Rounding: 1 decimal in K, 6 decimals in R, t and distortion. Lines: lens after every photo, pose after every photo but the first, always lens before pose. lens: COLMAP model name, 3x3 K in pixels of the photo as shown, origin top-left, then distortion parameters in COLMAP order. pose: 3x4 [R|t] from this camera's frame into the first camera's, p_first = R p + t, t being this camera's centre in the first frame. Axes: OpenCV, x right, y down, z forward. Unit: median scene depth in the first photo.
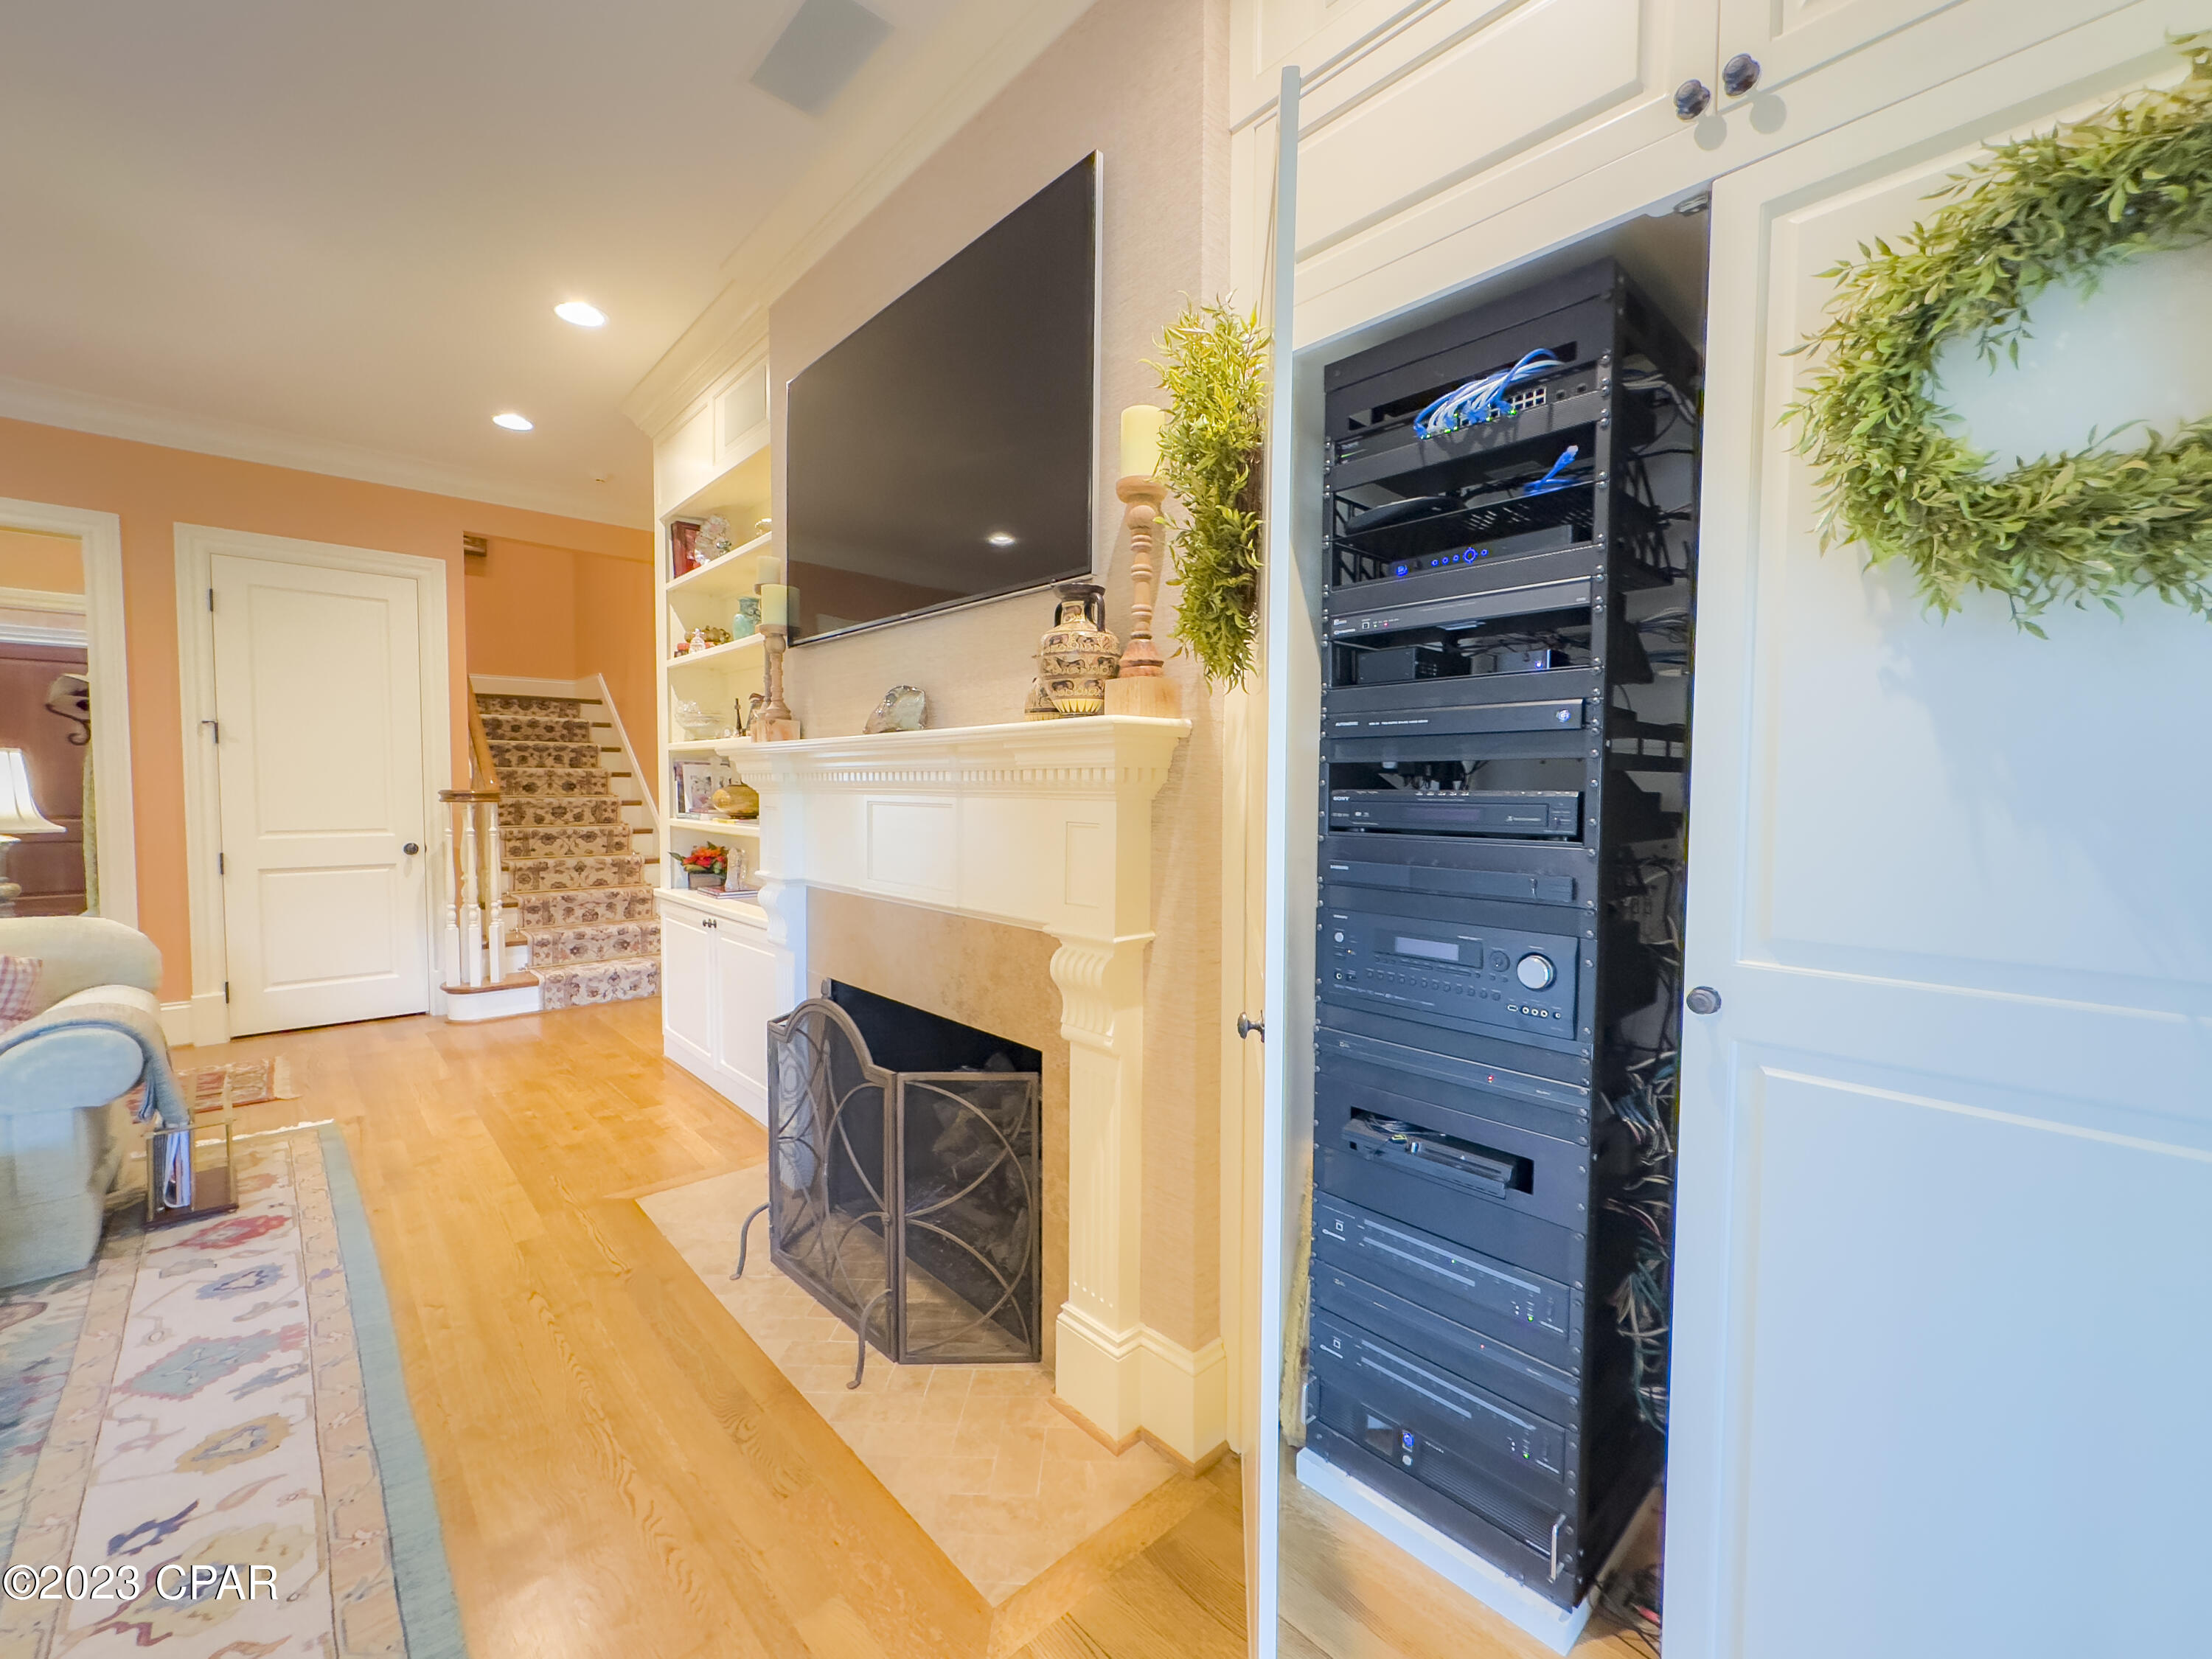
lens RADIAL K [[890.3, 0, 1119.9], [0, 890.3, 829.6], [0, 0, 1]] dist [-0.002441, -0.000017]
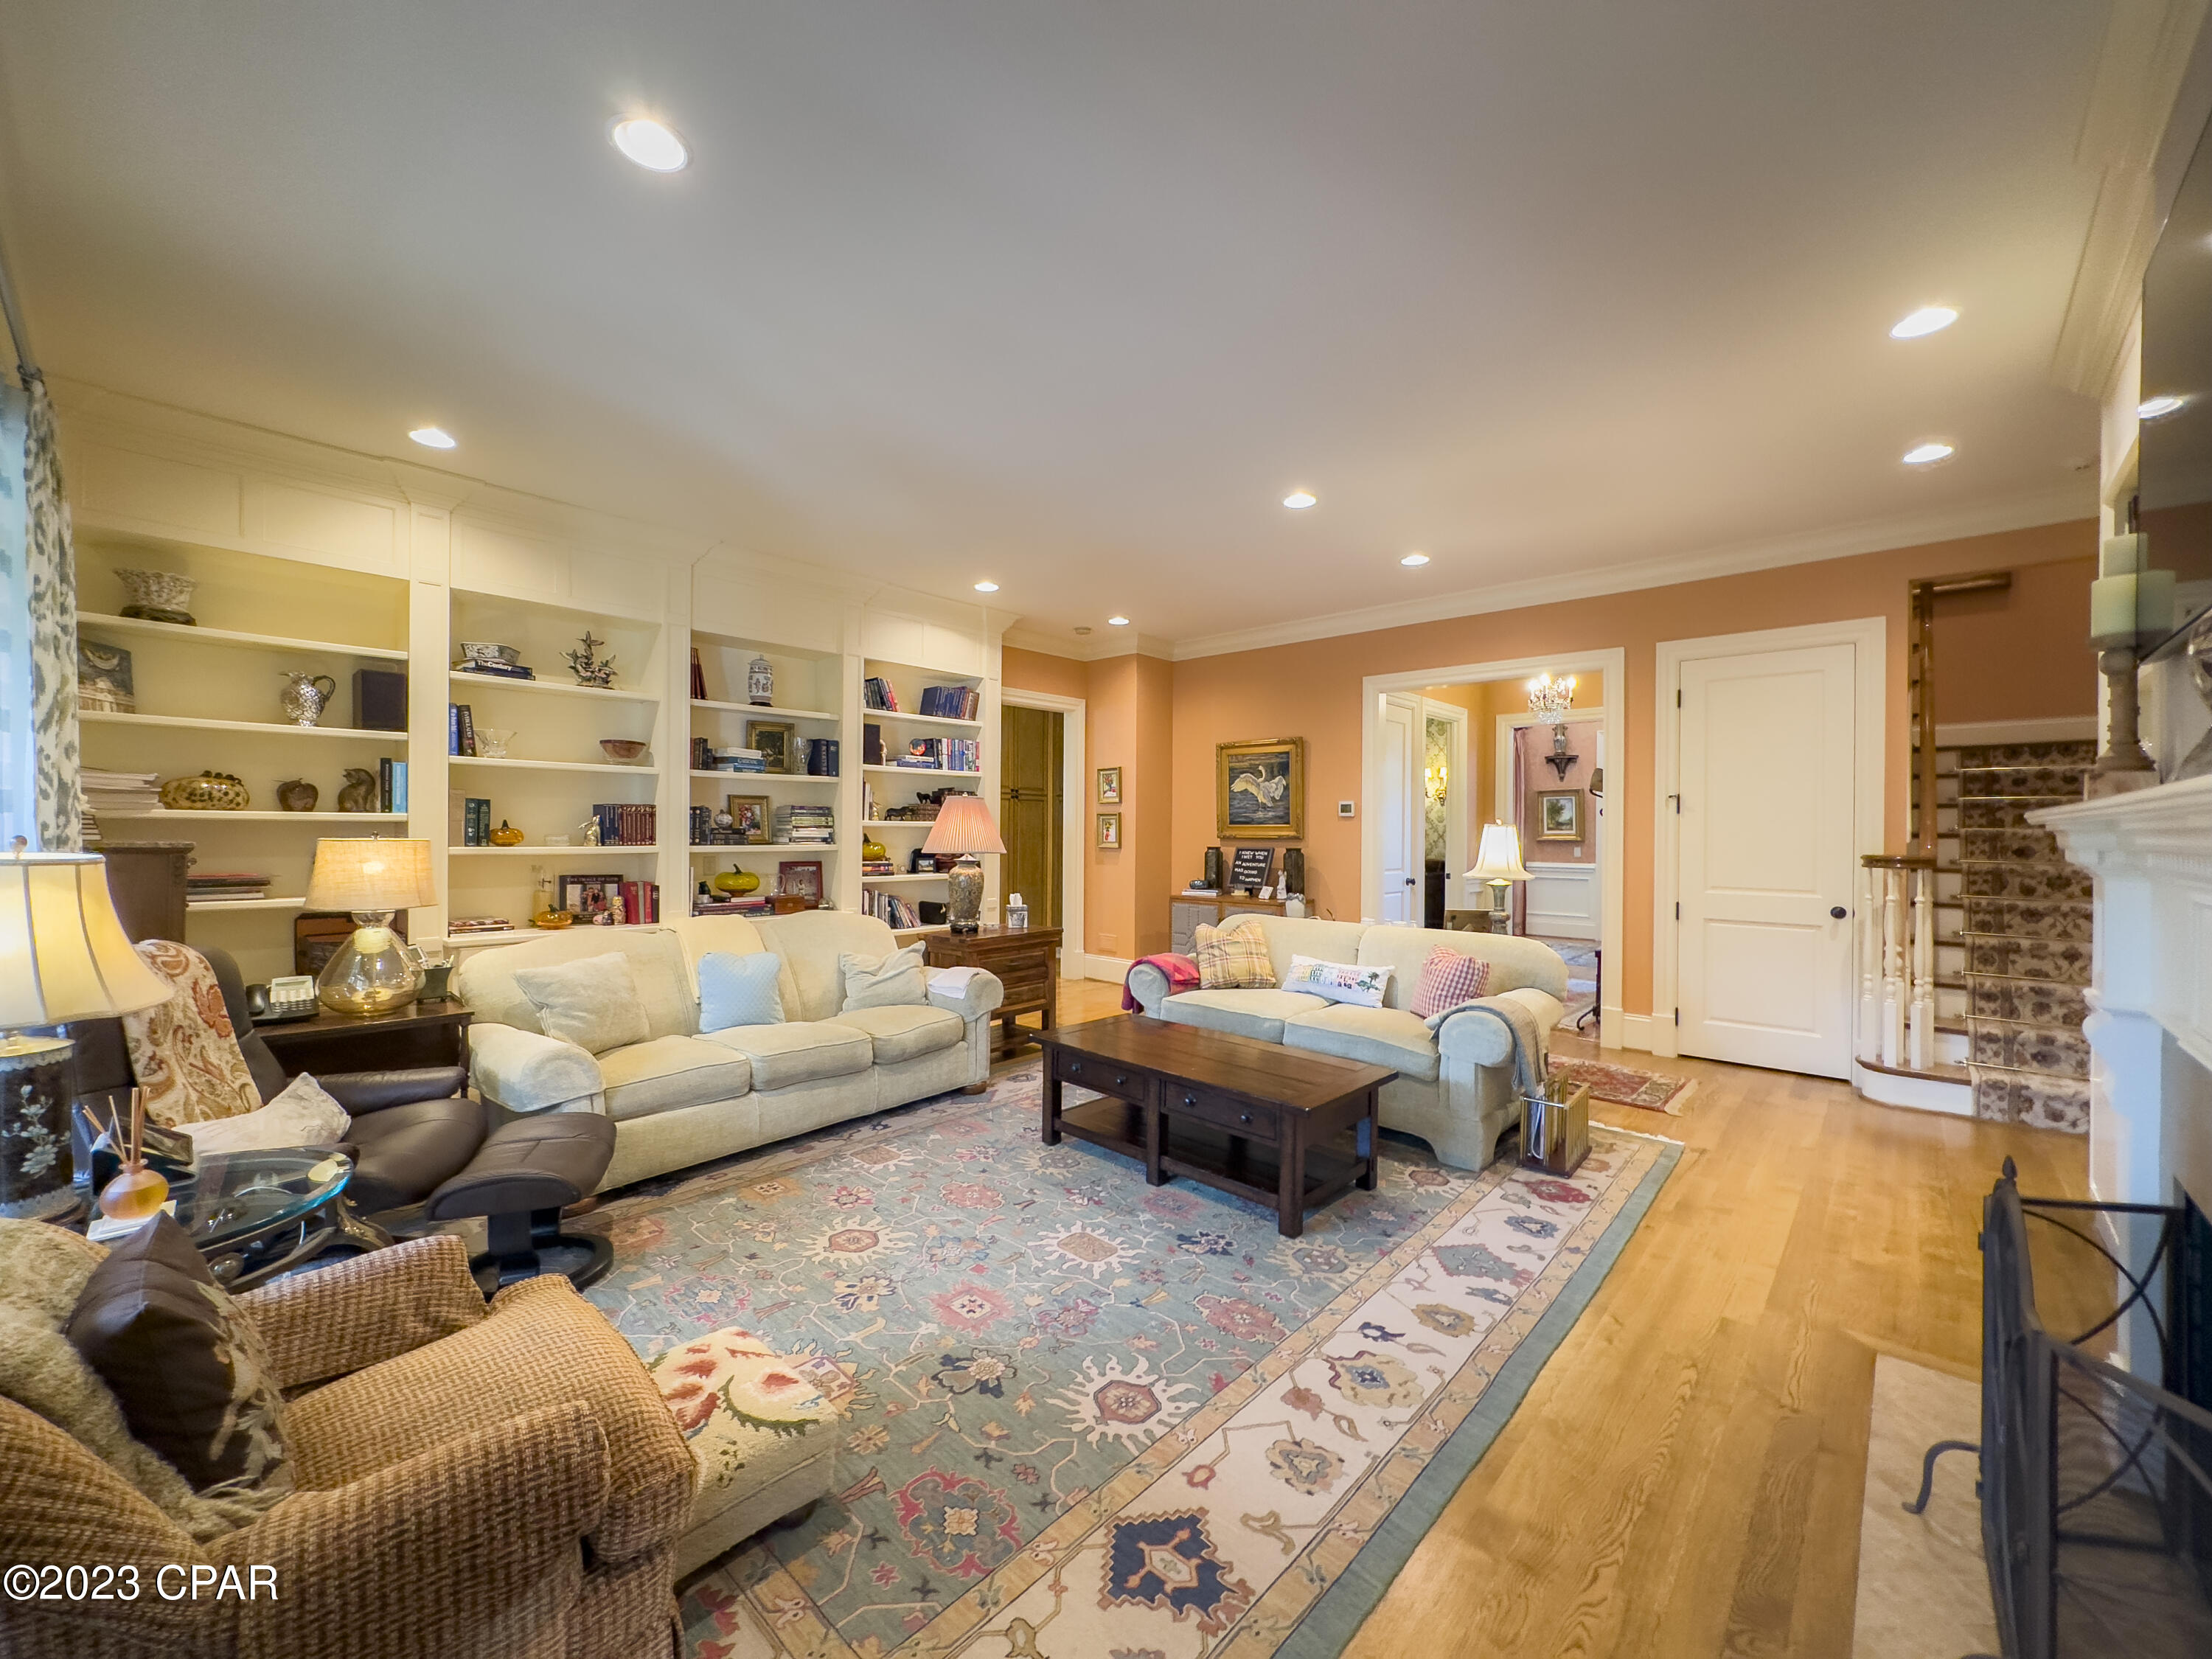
lens RADIAL K [[890.3, 0, 1120.9], [0, 890.3, 830.4], [0, 0, 1]] dist [-0.002441, -0.000017]
pose [[0.086661, -0.004220, -0.996229, 0.193606], [-0.056619, 0.998354, -0.009155, -0.023488], [0.994628, 0.057199, 0.086280, 0.160555]]
